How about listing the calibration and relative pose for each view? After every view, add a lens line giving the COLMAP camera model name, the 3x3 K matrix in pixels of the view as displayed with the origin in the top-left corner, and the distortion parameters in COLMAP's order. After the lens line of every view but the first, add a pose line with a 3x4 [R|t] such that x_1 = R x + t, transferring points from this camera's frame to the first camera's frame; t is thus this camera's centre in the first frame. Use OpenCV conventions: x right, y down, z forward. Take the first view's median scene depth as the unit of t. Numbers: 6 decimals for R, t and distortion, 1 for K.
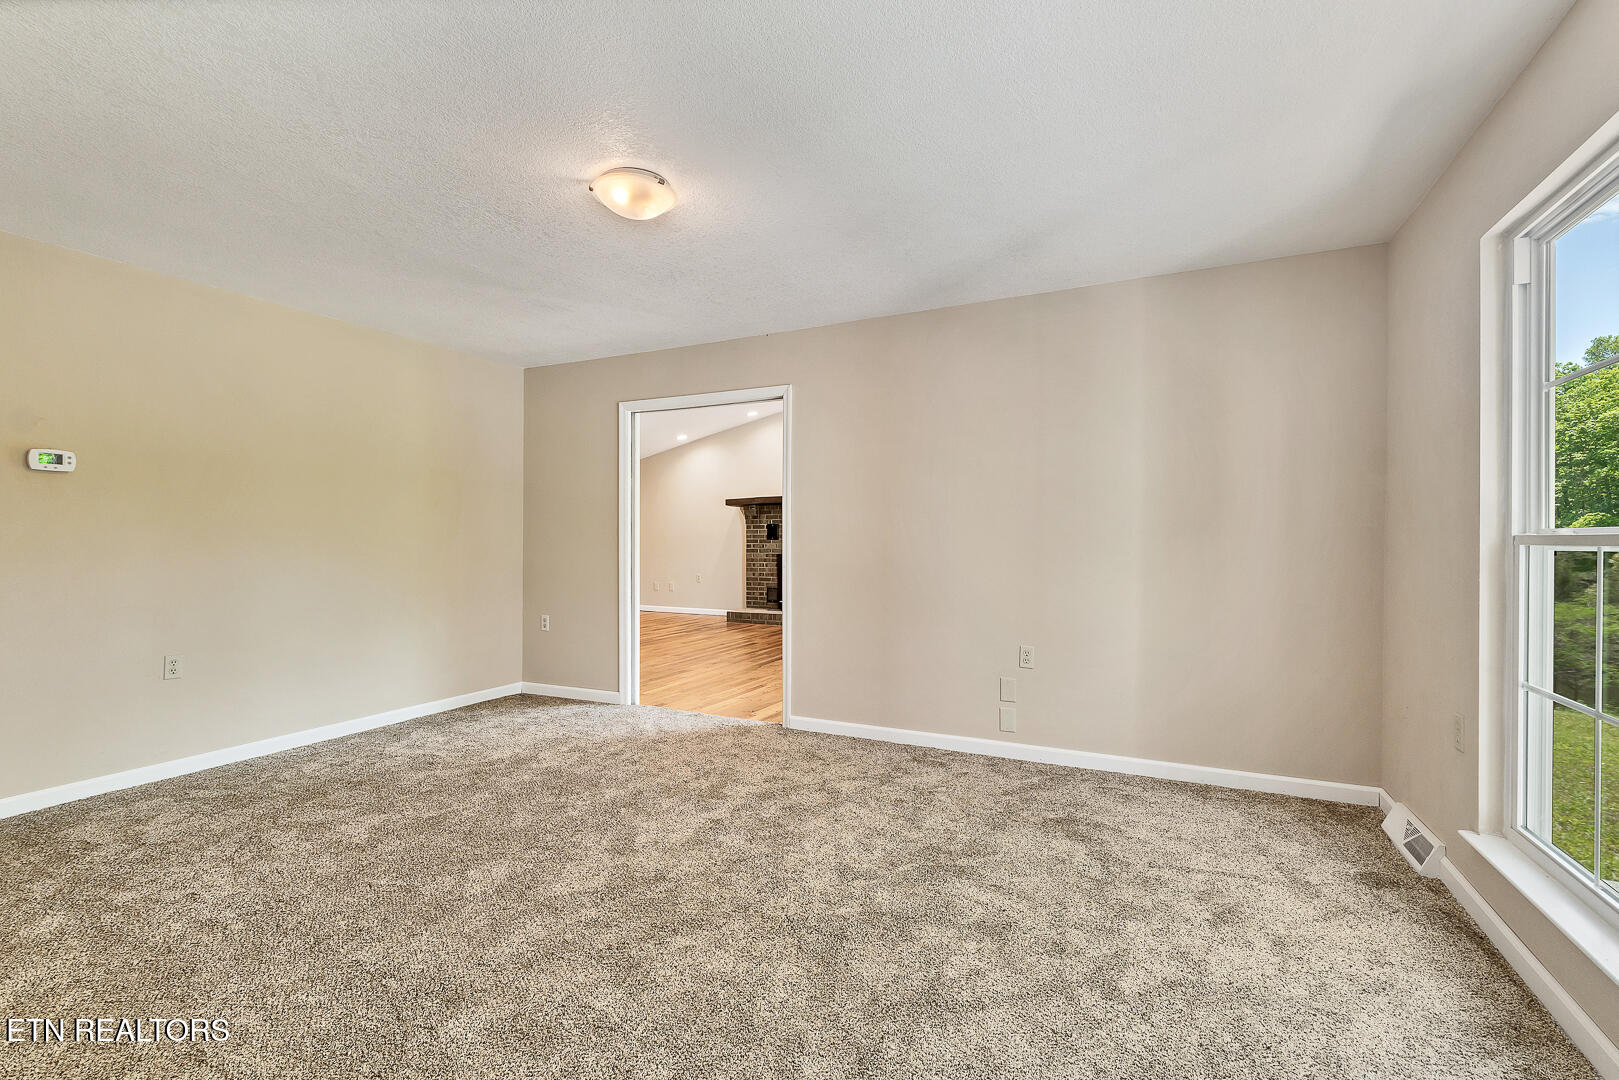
lens RADIAL K [[700.5, 0, 813.4], [0, 700.5, 537.8], [0, 0, 1]] dist [-0.004058, 0.000780]
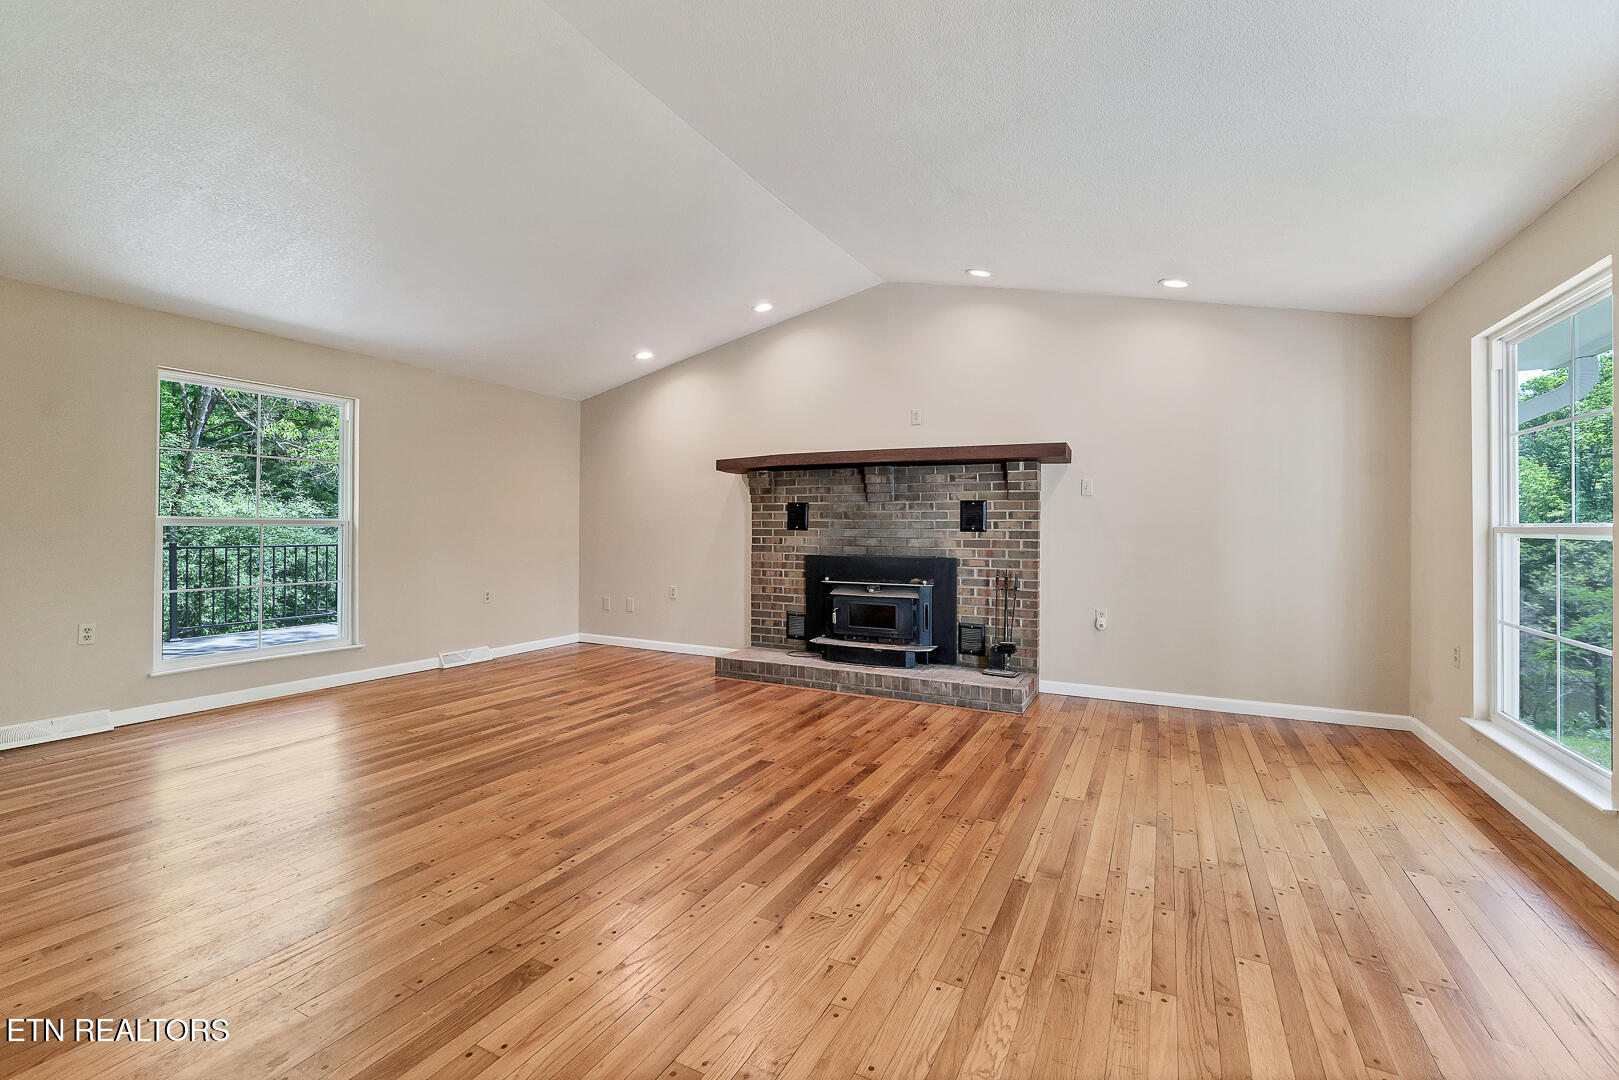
lens RADIAL K [[700.5, 0, 805.4], [0, 700.5, 531.1], [0, 0, 1]] dist [-0.004058, 0.000780]
pose [[0.999418, 0.006226, -0.033554, -0.031592], [-0.006382, 0.999969, -0.004555, 0.006401], [0.033525, 0.004767, 0.999427, 0.420227]]
